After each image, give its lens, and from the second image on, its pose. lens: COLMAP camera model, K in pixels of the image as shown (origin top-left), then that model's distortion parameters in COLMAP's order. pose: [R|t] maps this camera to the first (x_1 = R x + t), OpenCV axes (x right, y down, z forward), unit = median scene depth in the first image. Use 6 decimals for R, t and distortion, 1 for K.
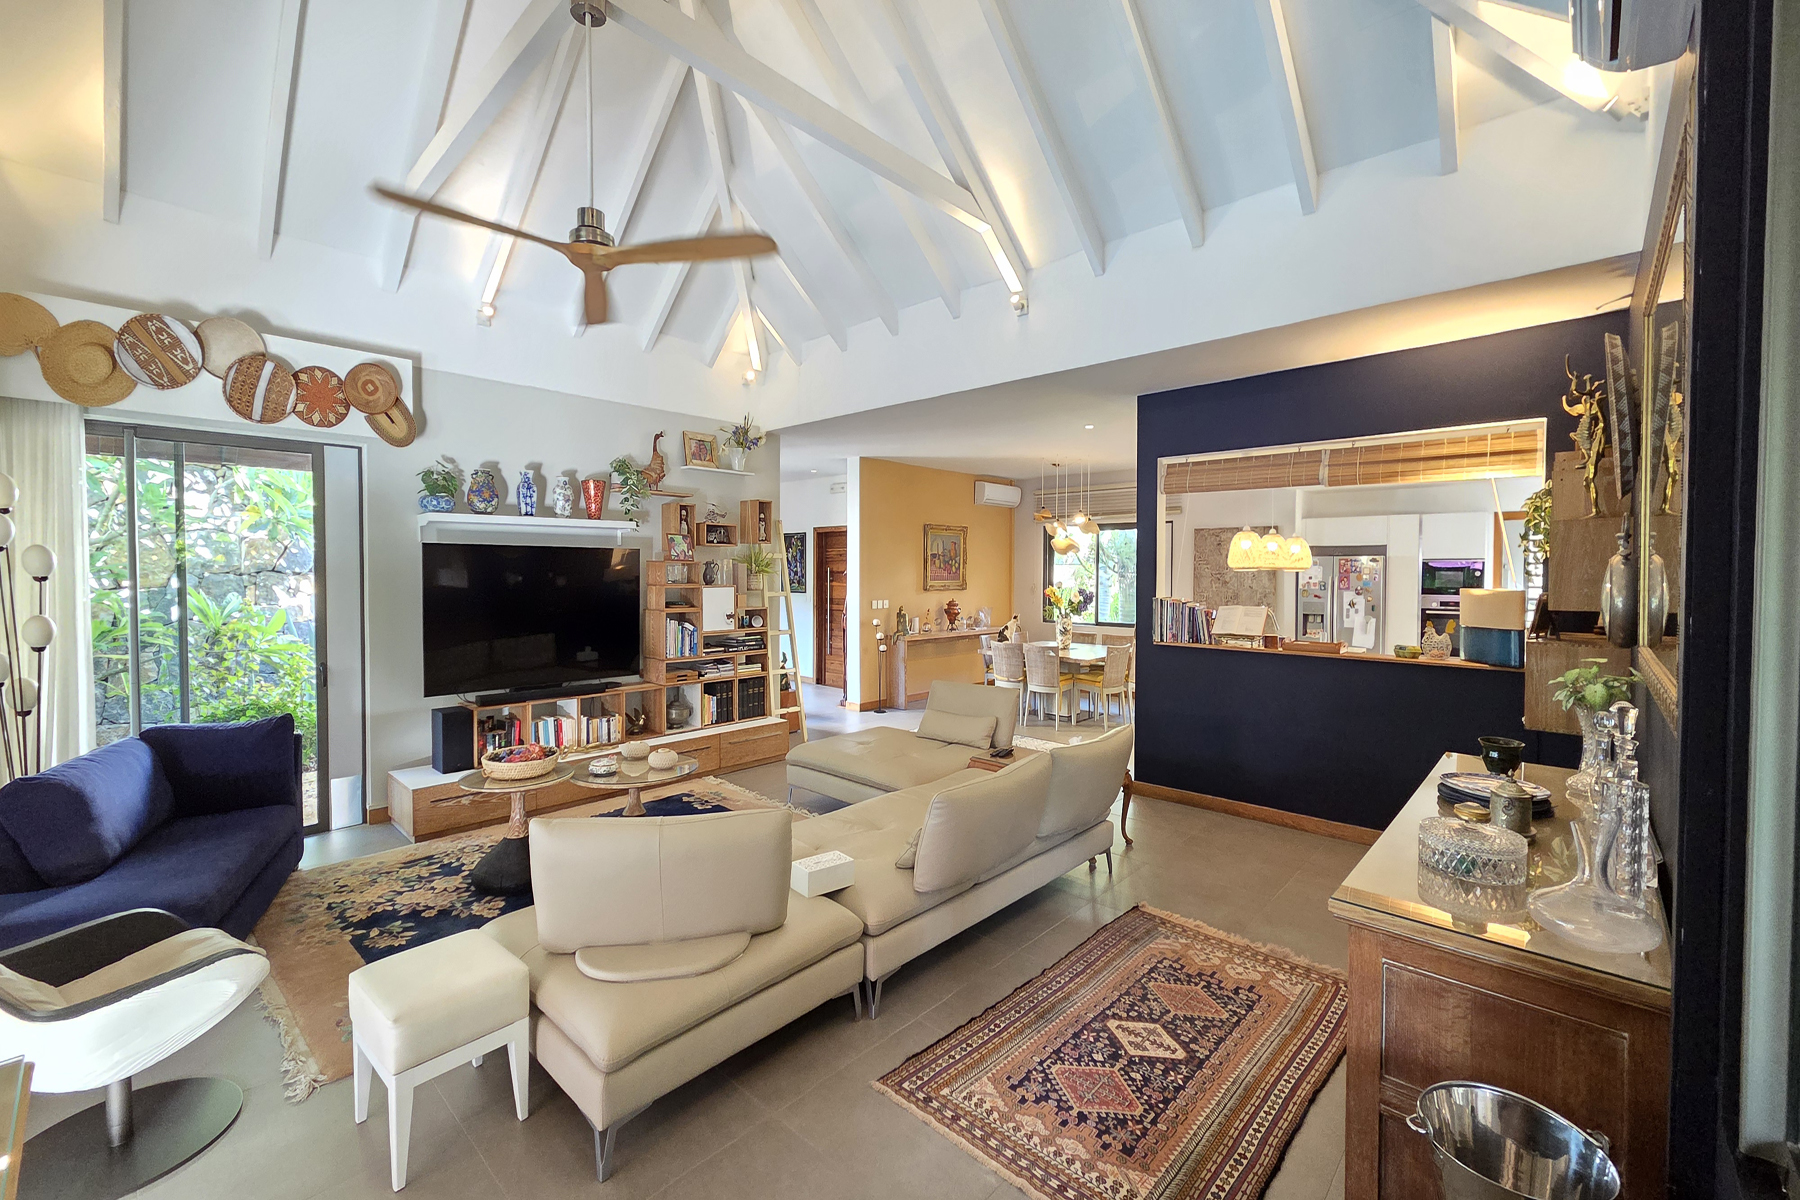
lens RADIAL K [[742.9, 0, 900.0], [0, 742.9, 600.0], [0, 0, 1]] dist [-0.000212, -0.000056]
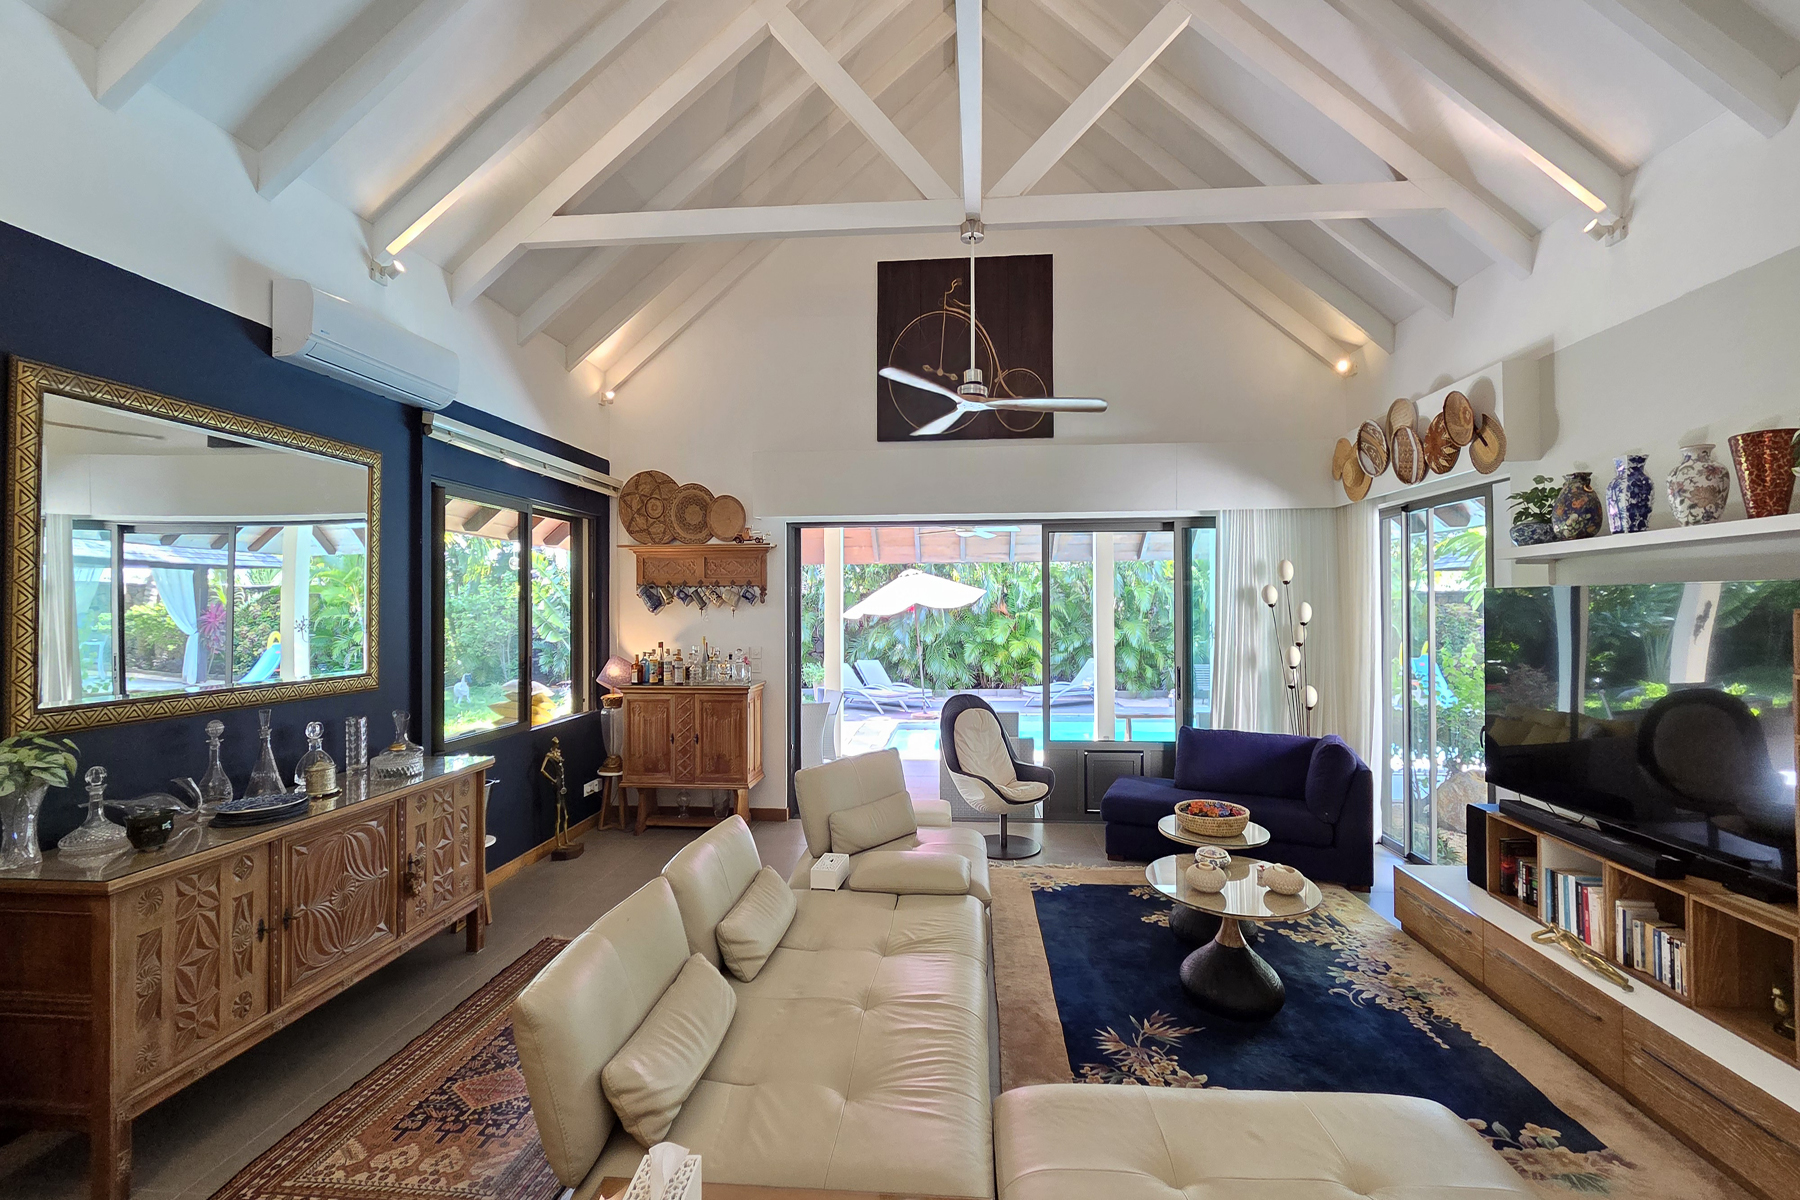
lens RADIAL K [[747.1, 0, 917.1], [0, 747.1, 605.5], [0, 0, 1]] dist [-0.000445, -0.000033]
pose [[-0.781941, -0.000618, -0.623353, 0.338375], [-0.024081, 0.999283, 0.029216, -0.067304], [0.622888, 0.037856, -0.781395, 1.243528]]
